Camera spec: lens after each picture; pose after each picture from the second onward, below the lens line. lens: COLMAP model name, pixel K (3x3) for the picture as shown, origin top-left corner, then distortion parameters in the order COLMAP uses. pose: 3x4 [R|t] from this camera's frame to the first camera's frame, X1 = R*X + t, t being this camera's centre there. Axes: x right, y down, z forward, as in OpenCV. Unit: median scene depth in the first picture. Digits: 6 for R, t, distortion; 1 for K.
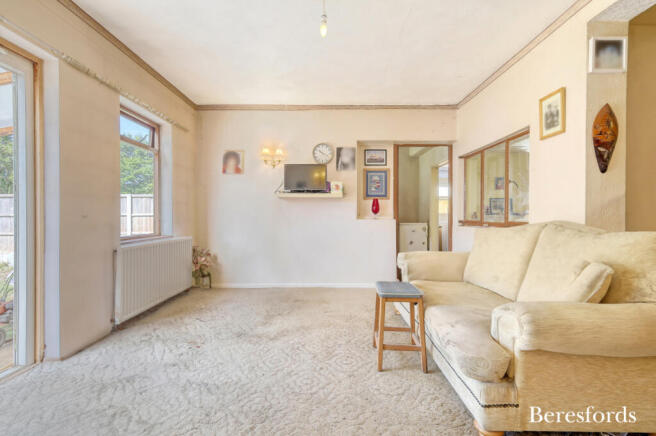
lens RADIAL K [[300.0, 0, 328.0], [0, 300.0, 218.0], [0, 0, 1]] dist [0.001076, 0.000498]
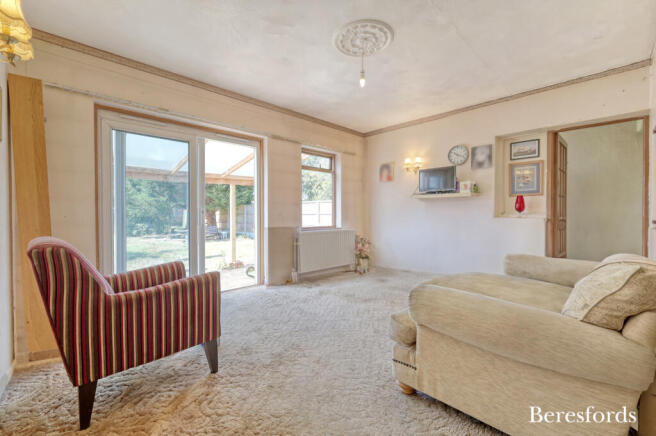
lens RADIAL K [[281.4, 0, 330.0], [0, 281.4, 219.8], [0, 0, 1]] dist [0.000084, 0.000064]
pose [[0.704493, 0.012487, -0.709601, 0.377773], [-0.003354, 0.999893, 0.014266, -0.000362], [0.709703, -0.007671, 0.704460, -0.018803]]
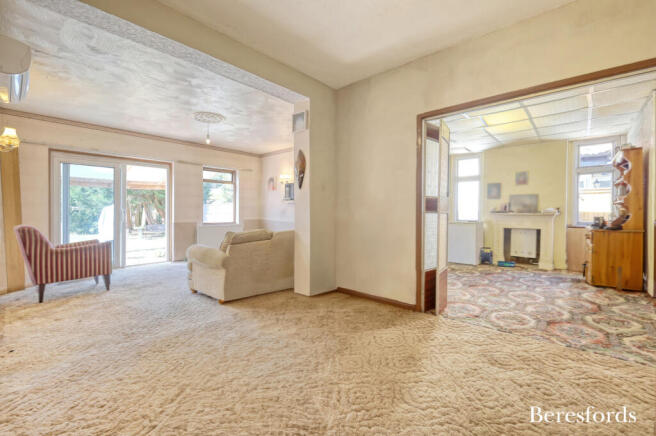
lens RADIAL K [[284.2, 0, 329.4], [0, 284.2, 215.5], [0, 0, 1]] dist [0.001951, 0.000914]
pose [[0.753998, 0.004206, -0.656863, 1.092253], [-0.003259, 0.999991, 0.002663, -0.002448], [0.656869, 0.000133, 0.754005, -0.064252]]
